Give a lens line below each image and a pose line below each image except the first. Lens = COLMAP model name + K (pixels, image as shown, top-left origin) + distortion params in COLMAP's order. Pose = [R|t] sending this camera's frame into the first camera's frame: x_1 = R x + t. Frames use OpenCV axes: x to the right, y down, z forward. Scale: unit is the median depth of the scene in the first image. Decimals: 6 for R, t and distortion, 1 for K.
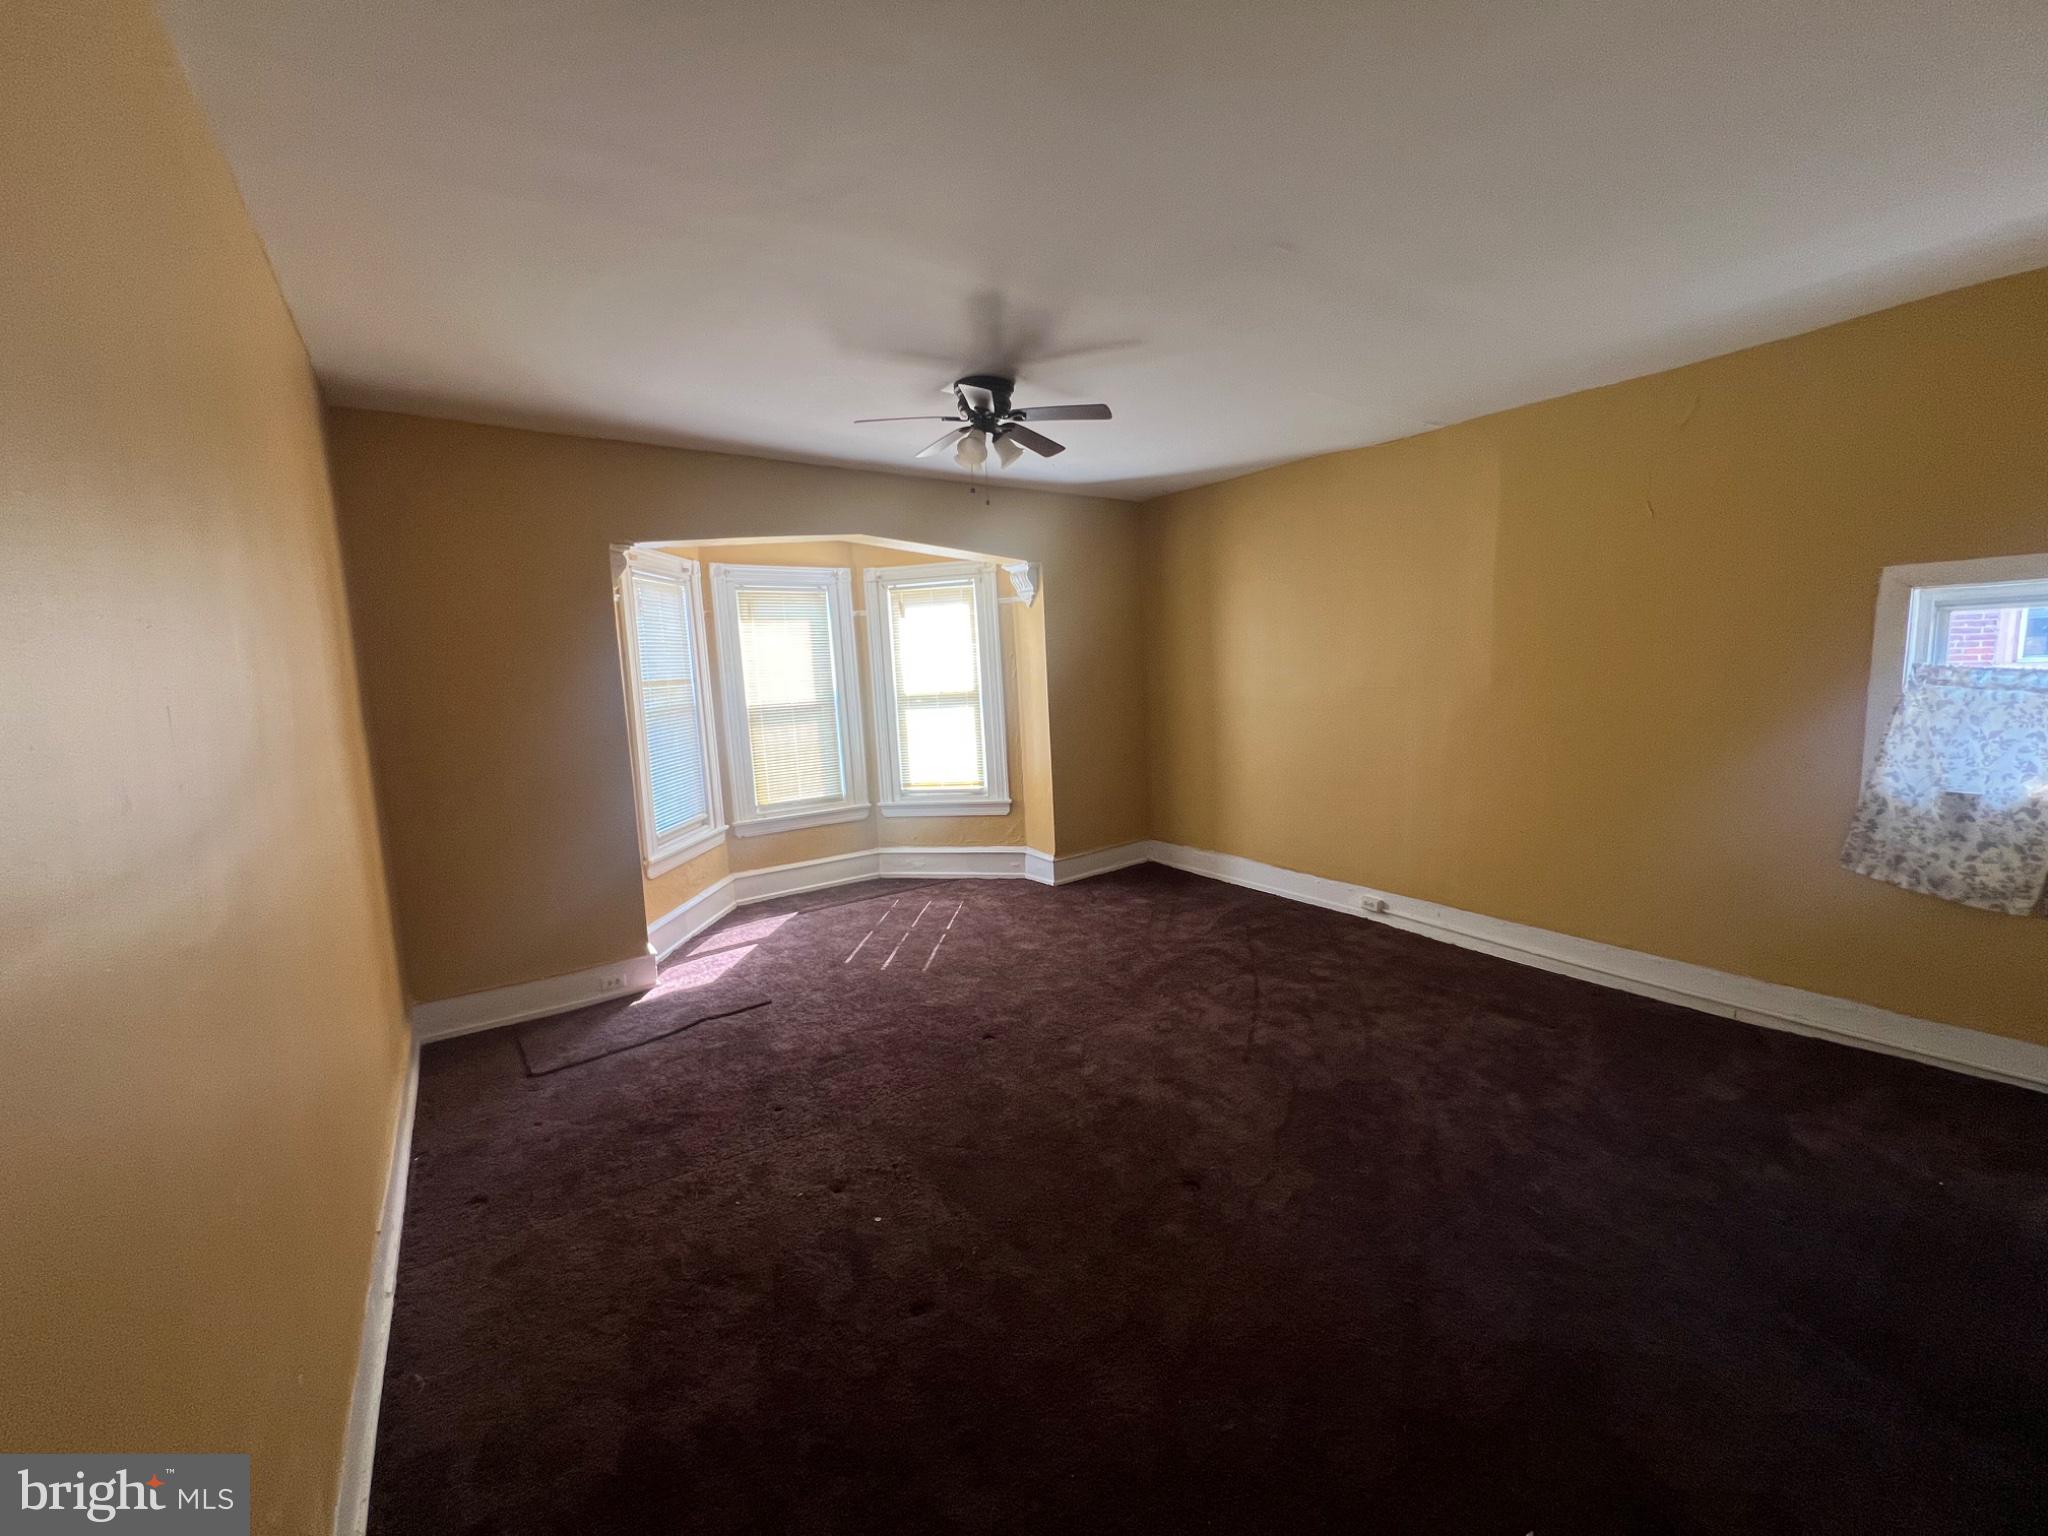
lens RADIAL K [[819.3, 0, 1025.7], [0, 819.3, 769.2], [0, 0, 1]] dist [-0.000953, 0.001813]
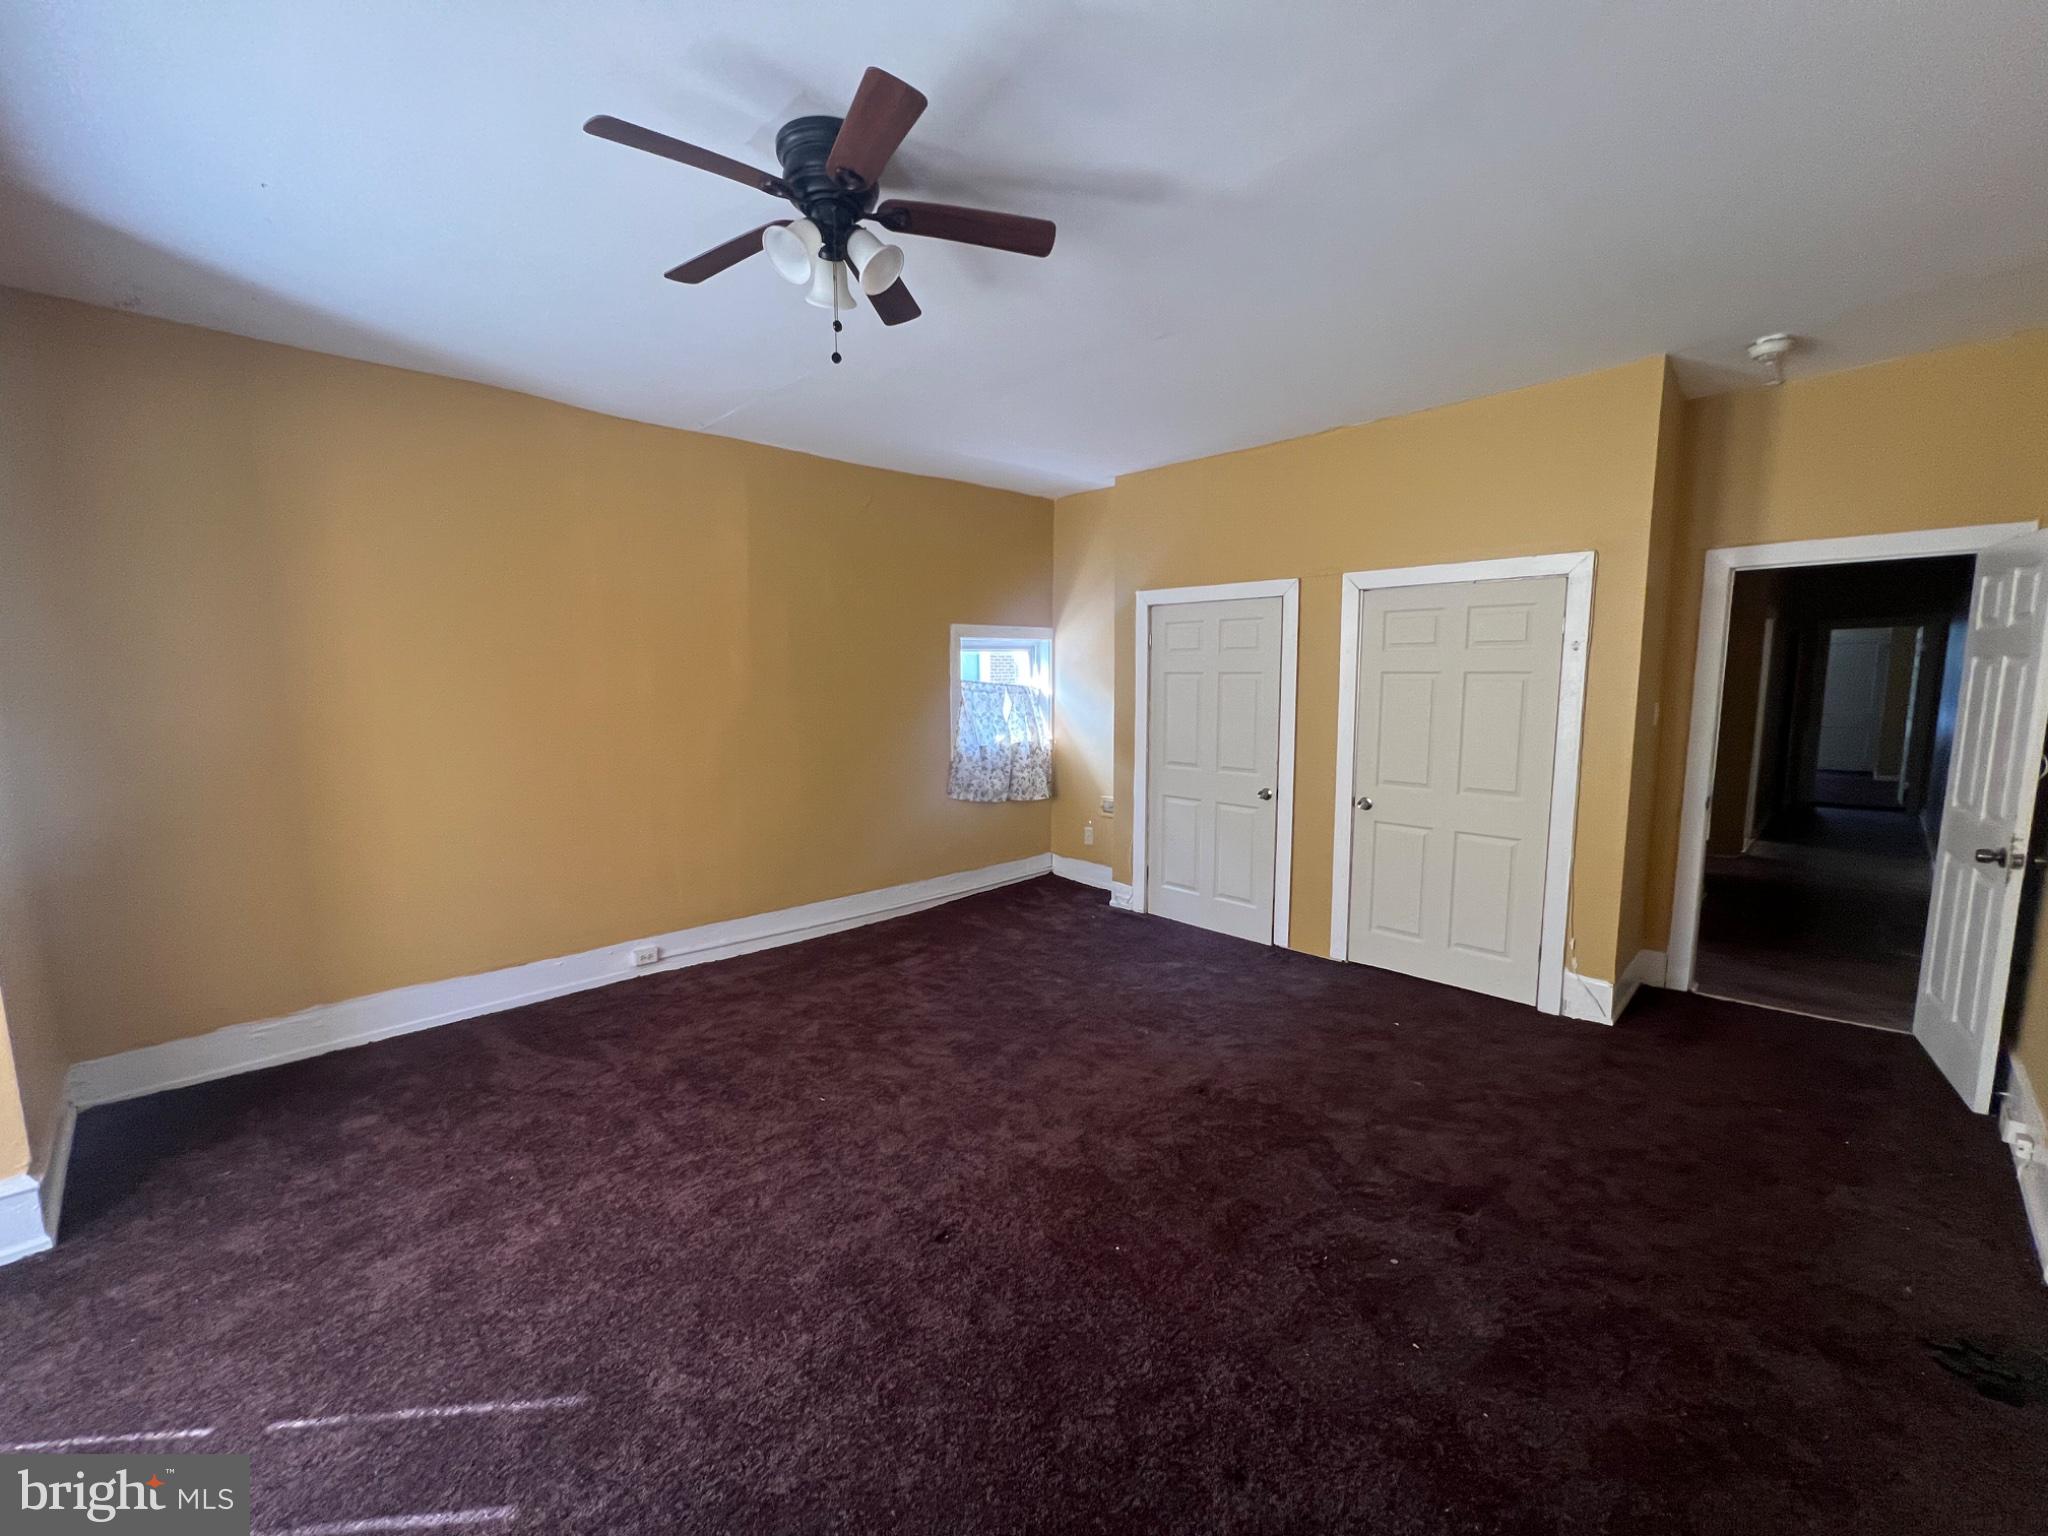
lens RADIAL K [[819.3, 0, 1028.3], [0, 819.3, 770.0], [0, 0, 1]] dist [-0.000953, 0.001813]
pose [[-0.154322, -0.078232, 0.984919, -0.671942], [0.142494, 0.984676, 0.100539, -0.080006], [-0.977691, 0.155860, -0.140809, 1.017313]]
